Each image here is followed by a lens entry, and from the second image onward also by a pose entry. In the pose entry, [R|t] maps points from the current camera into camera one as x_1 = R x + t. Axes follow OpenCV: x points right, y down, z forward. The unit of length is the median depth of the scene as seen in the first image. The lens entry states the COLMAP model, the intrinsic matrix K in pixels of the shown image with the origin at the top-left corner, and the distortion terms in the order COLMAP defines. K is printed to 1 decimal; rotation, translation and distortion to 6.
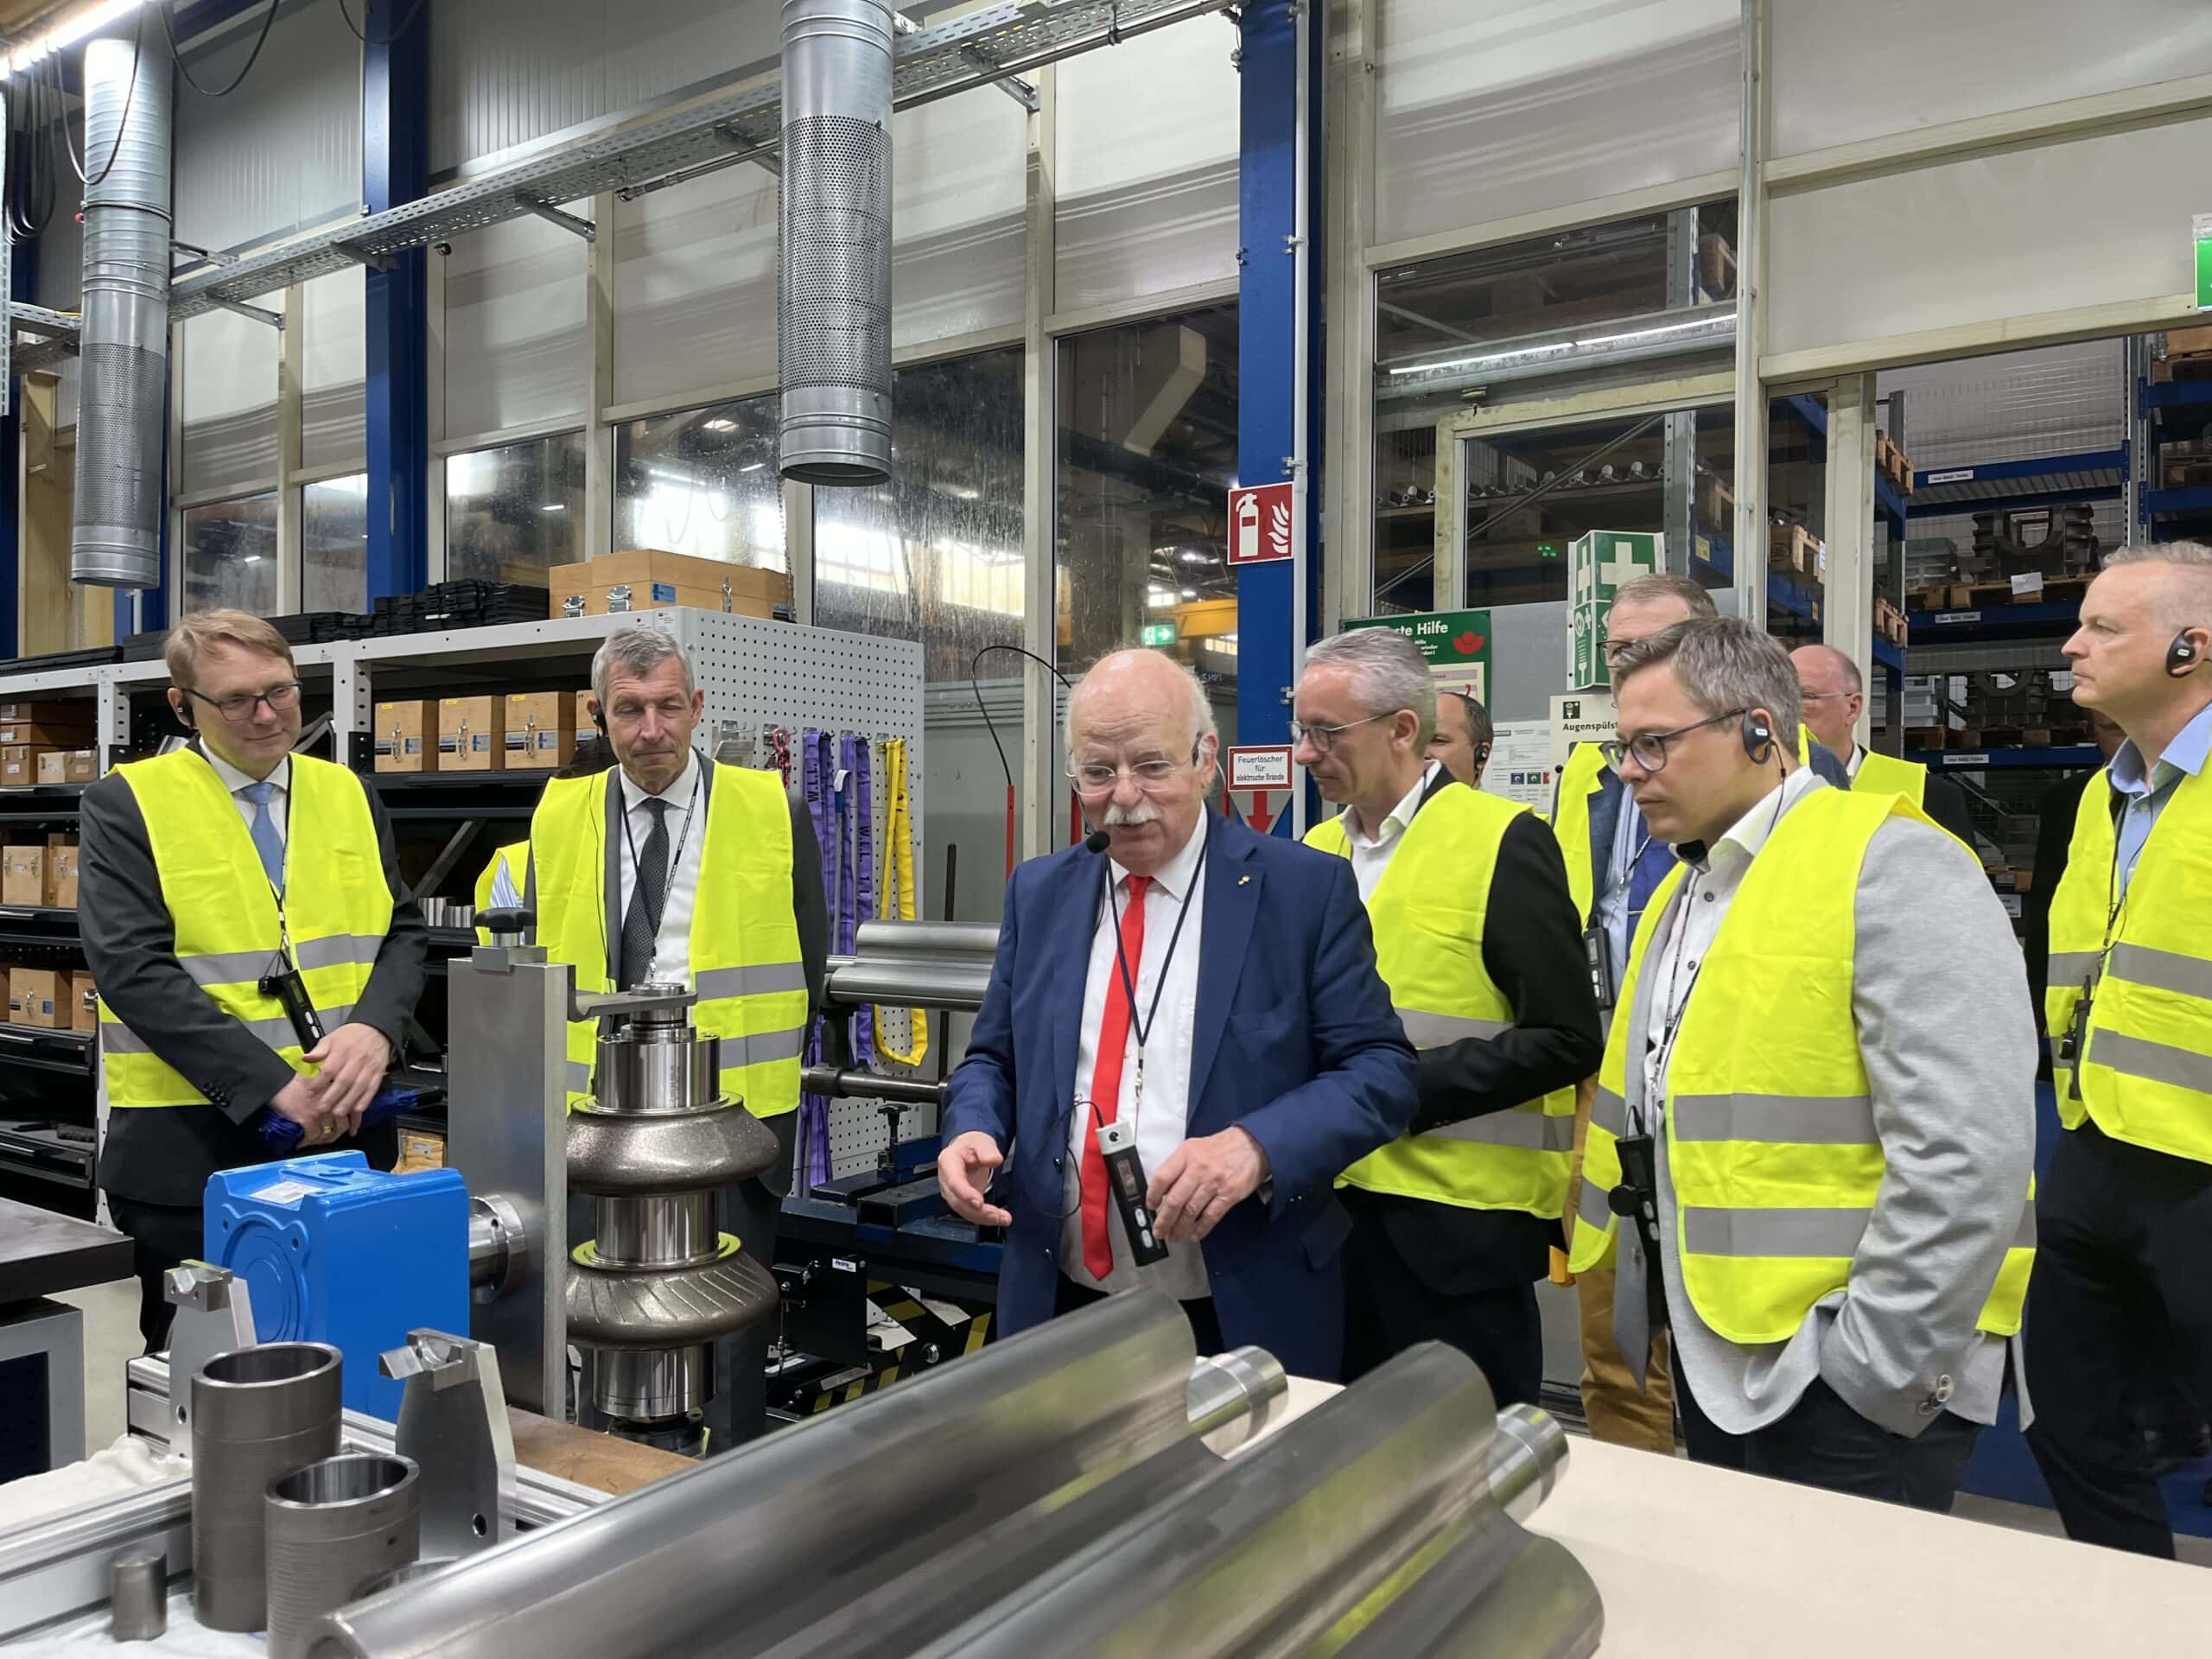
lens RADIAL K [[1724.7, 0, 1106.0], [0, 1724.7, 829.5], [0, 0, 1]] dist [0.000402, -0.042195]
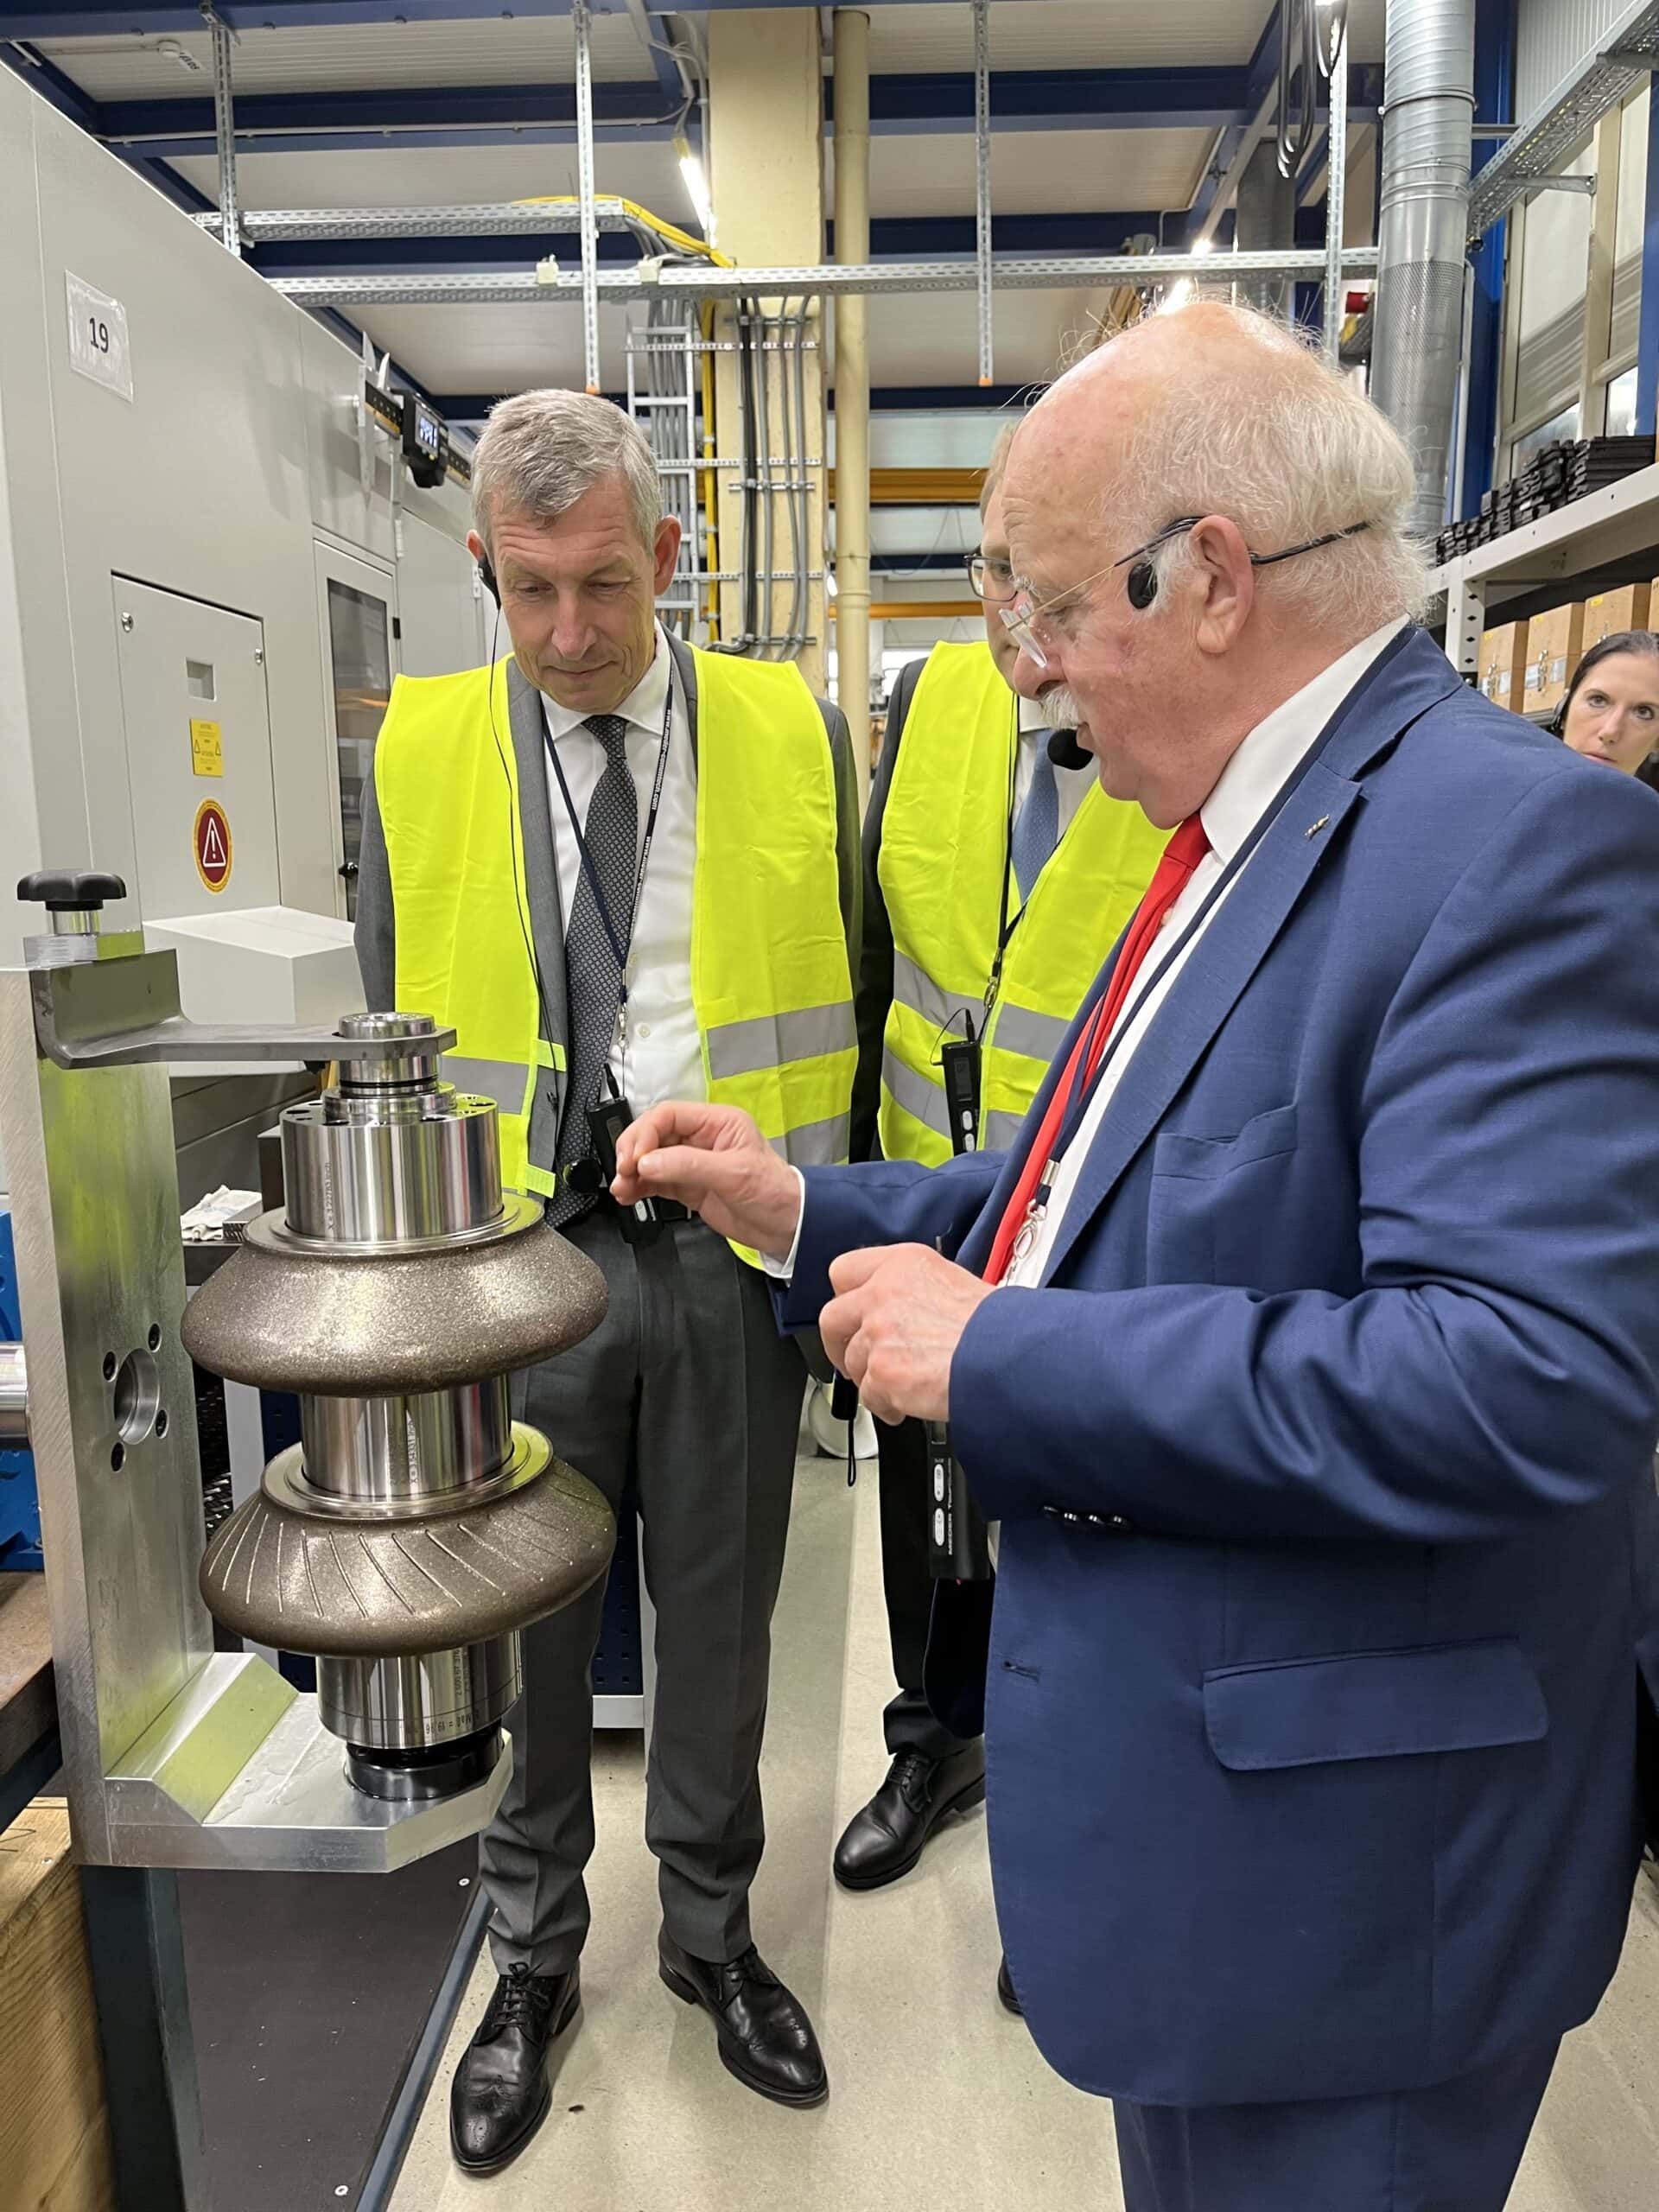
lens RADIAL K [[1724.7, 0, 829.5], [0, 1724.7, 1106.0], [0, 0, 1]] dist [0.000402, -0.042195]
pose [[0.526990, 0.135594, -0.838985, 0.272371], [0.009490, 0.986190, 0.165347, 0.015073], [0.849819, -0.095098, 0.518425, 0.730752]]
